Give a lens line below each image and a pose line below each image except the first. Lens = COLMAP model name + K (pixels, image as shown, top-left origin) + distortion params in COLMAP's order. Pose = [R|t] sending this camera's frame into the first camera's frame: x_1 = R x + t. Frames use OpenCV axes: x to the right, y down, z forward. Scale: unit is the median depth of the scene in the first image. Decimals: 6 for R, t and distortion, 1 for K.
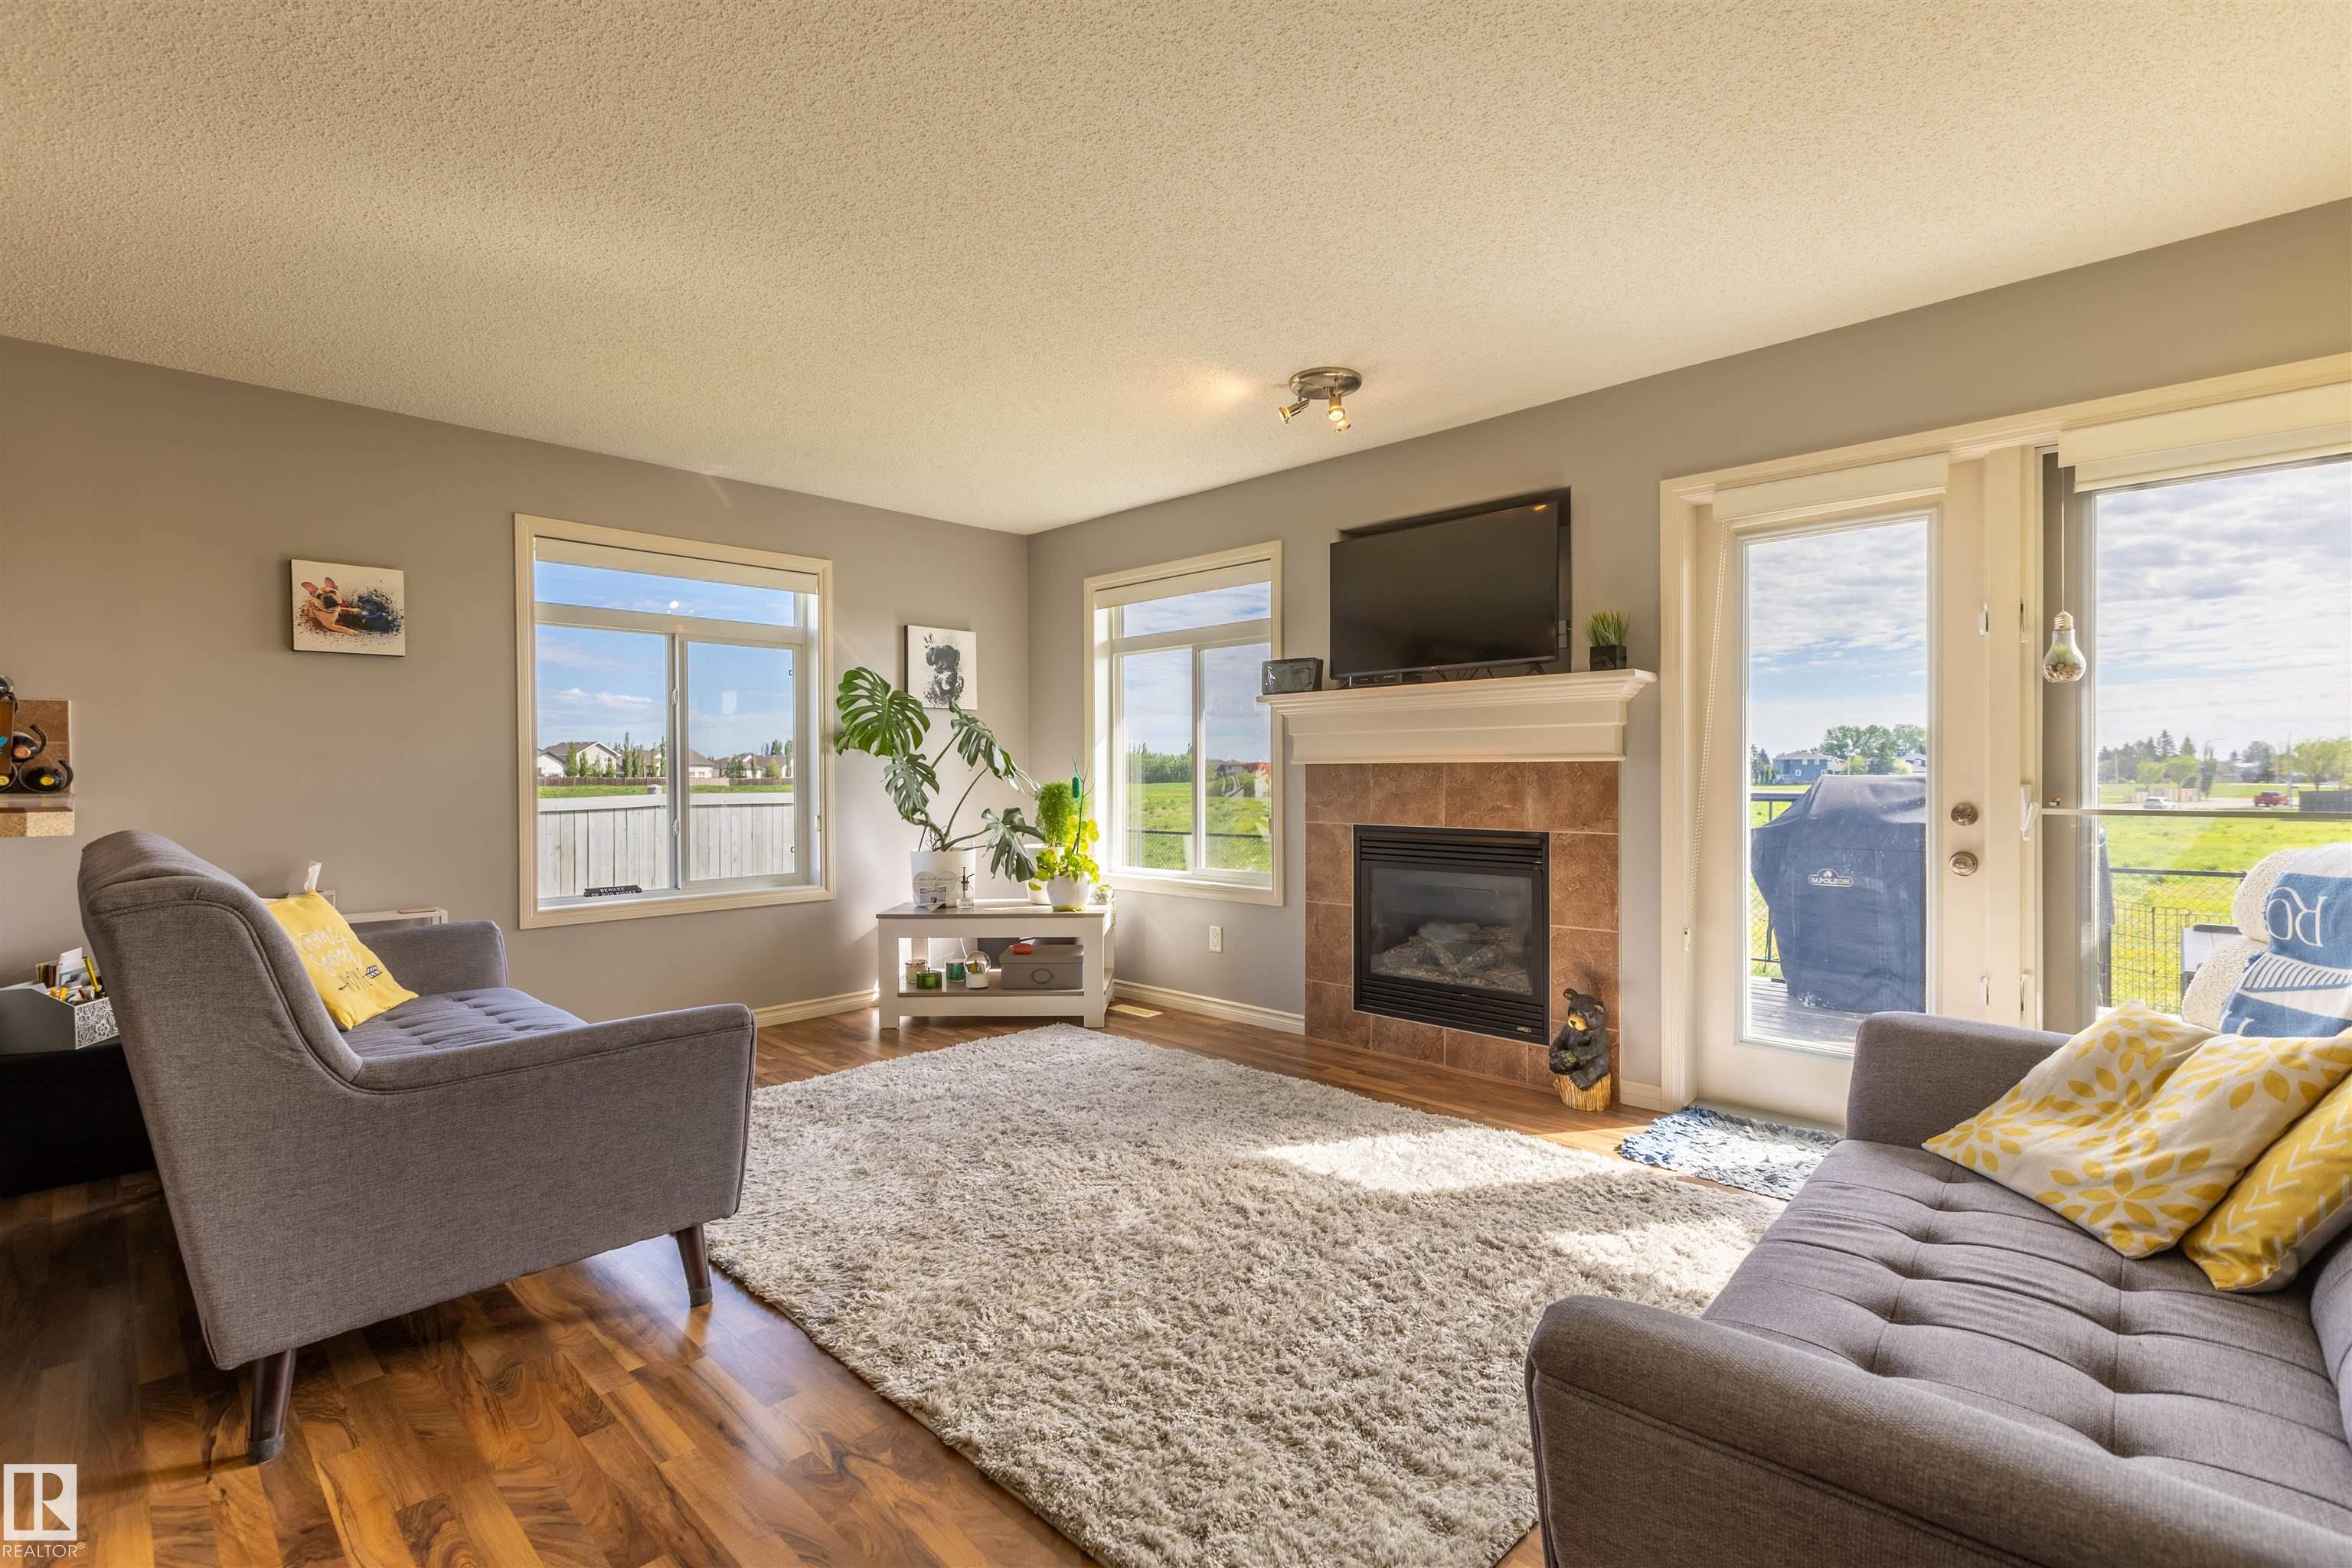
lens RADIAL K [[1049.9, 0, 1178.1], [0, 1049.9, 776.6], [0, 0, 1]] dist [0.004656, -0.002762]
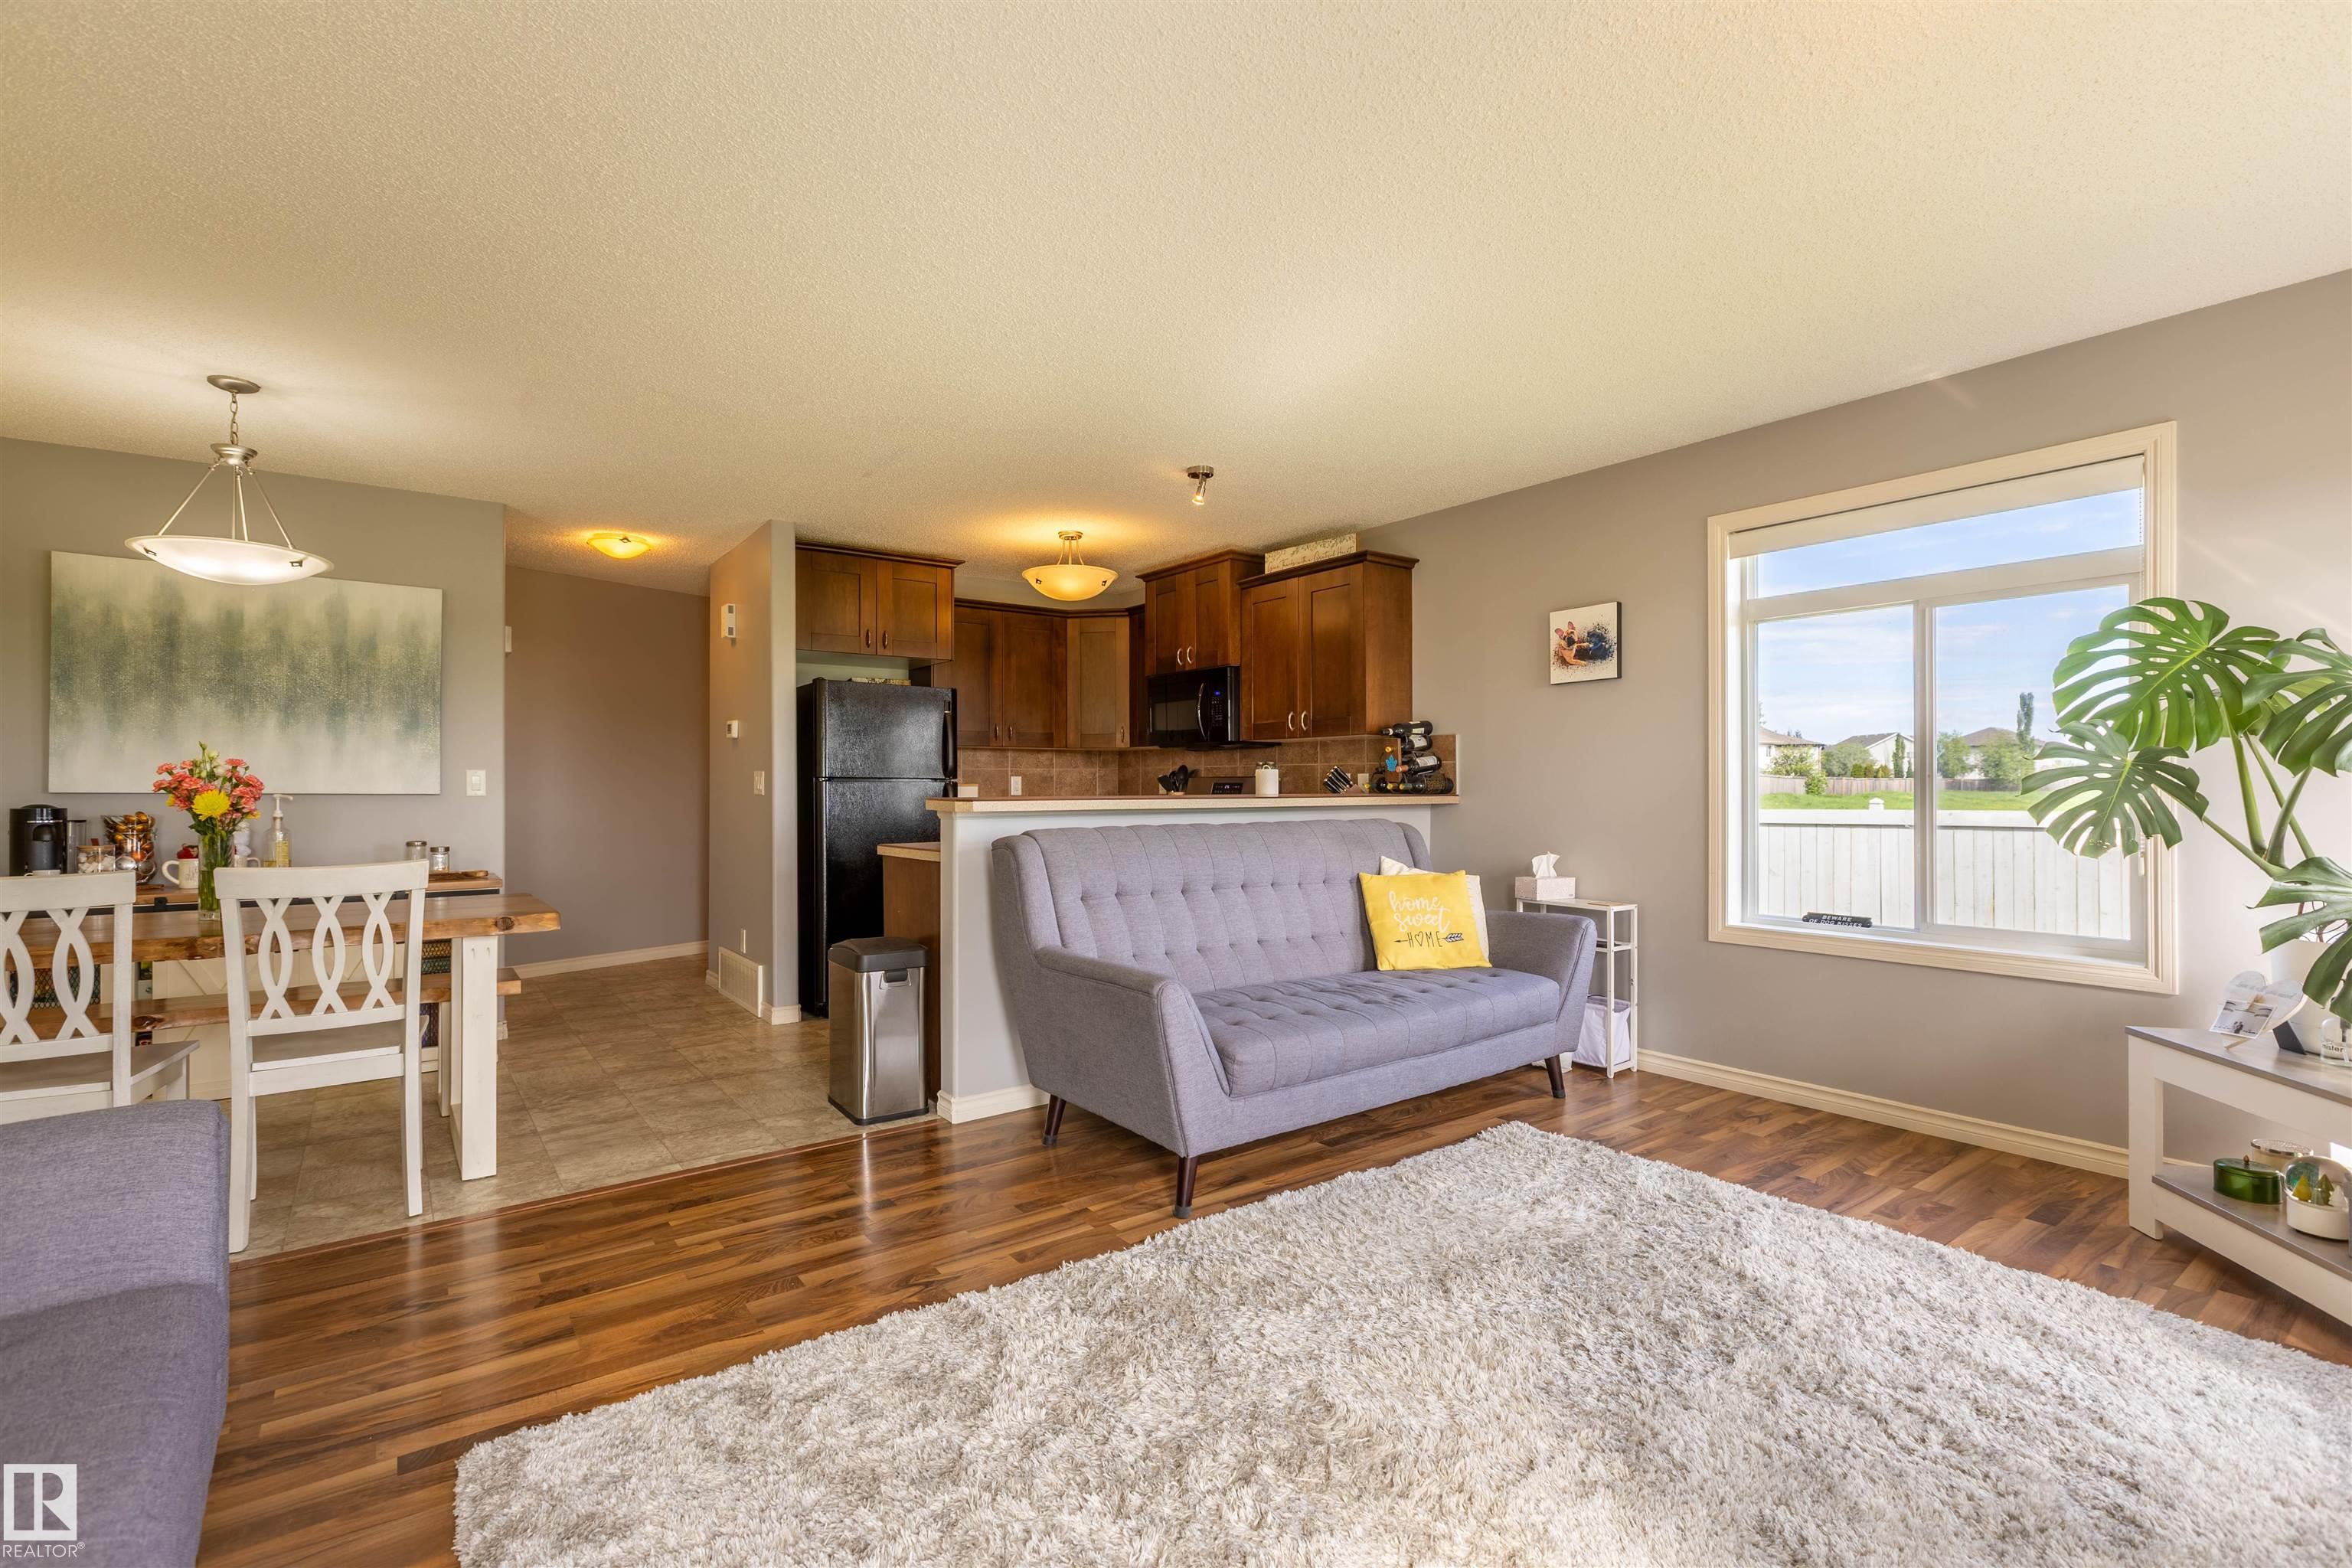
lens RADIAL K [[1049.9, 0, 1171.6], [0, 1049.9, 782.5], [0, 0, 1]] dist [0.004656, -0.002762]
pose [[-0.160124, 0.003187, -0.987092, 0.416765], [0.000208, 0.999995, 0.003195, -0.005364], [0.987097, 0.000306, -0.160124, 0.653549]]
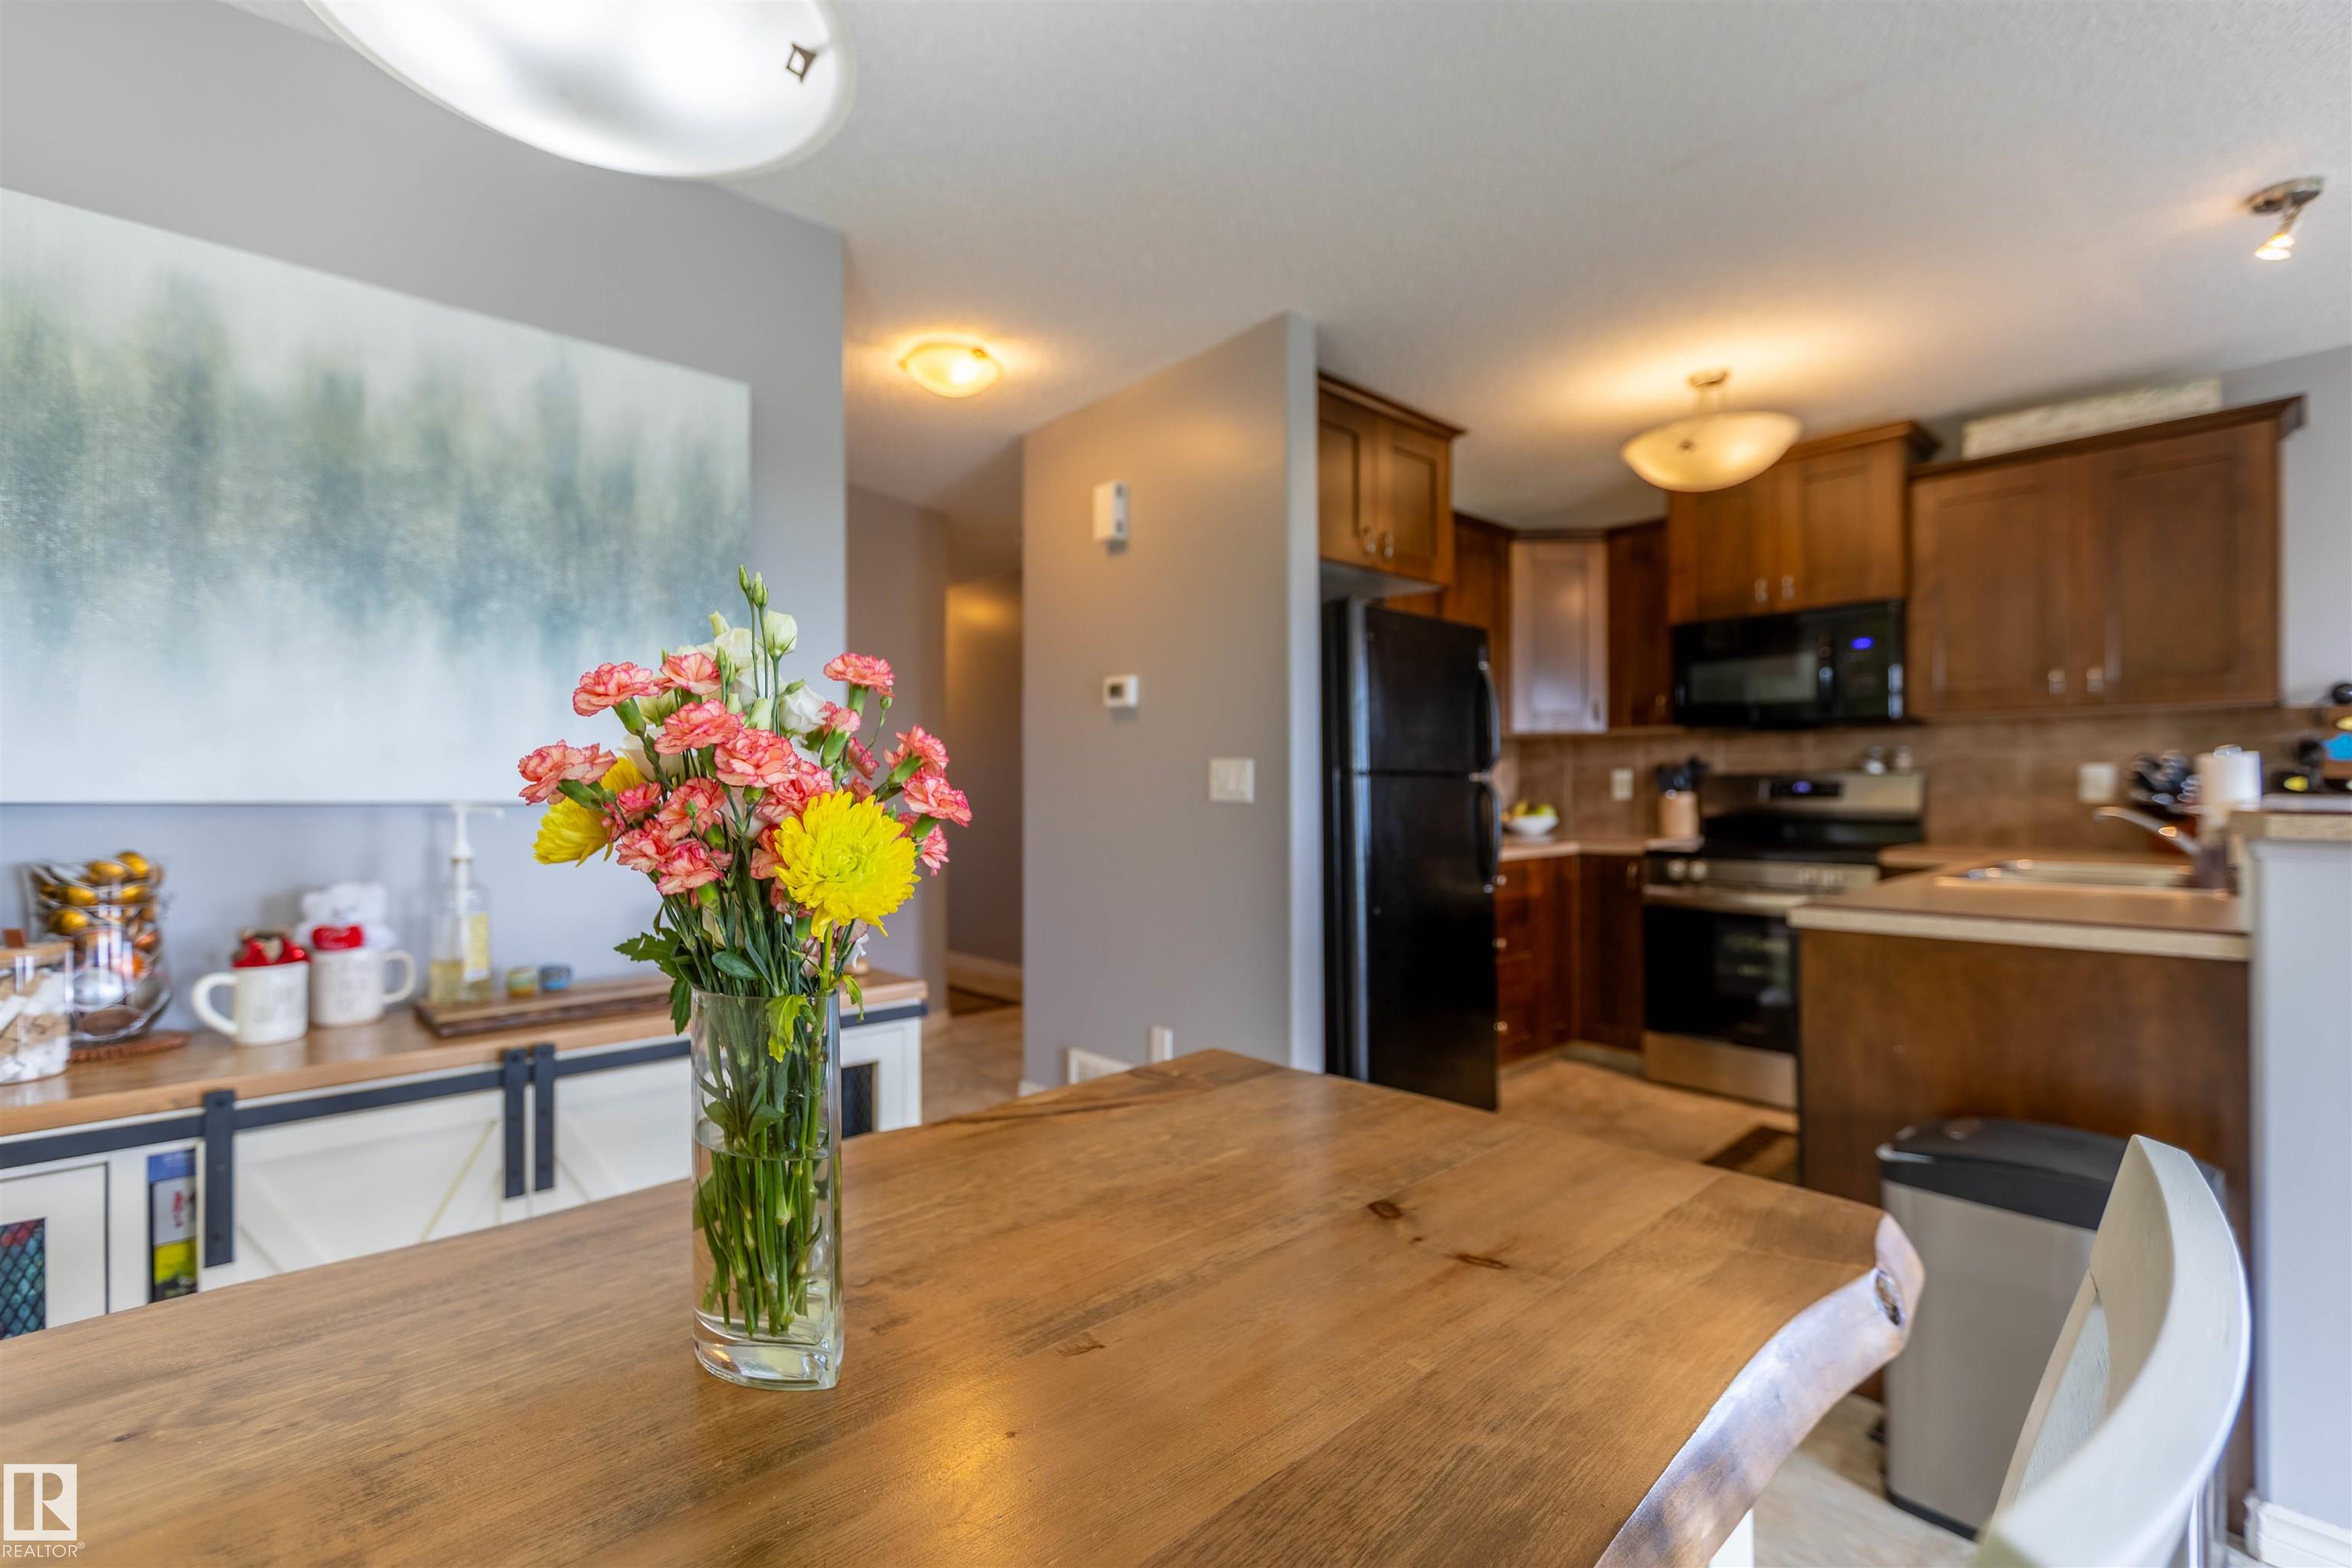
lens RADIAL K [[1049.9, 0, 1189.0], [0, 1049.9, 784.4], [0, 0, 1]] dist [0.004656, -0.002762]
pose [[-0.056504, 0.002863, -0.998398, -0.036067], [0.000501, 0.999996, 0.002839, -0.000062], [0.998402, -0.000340, -0.056506, -0.043704]]
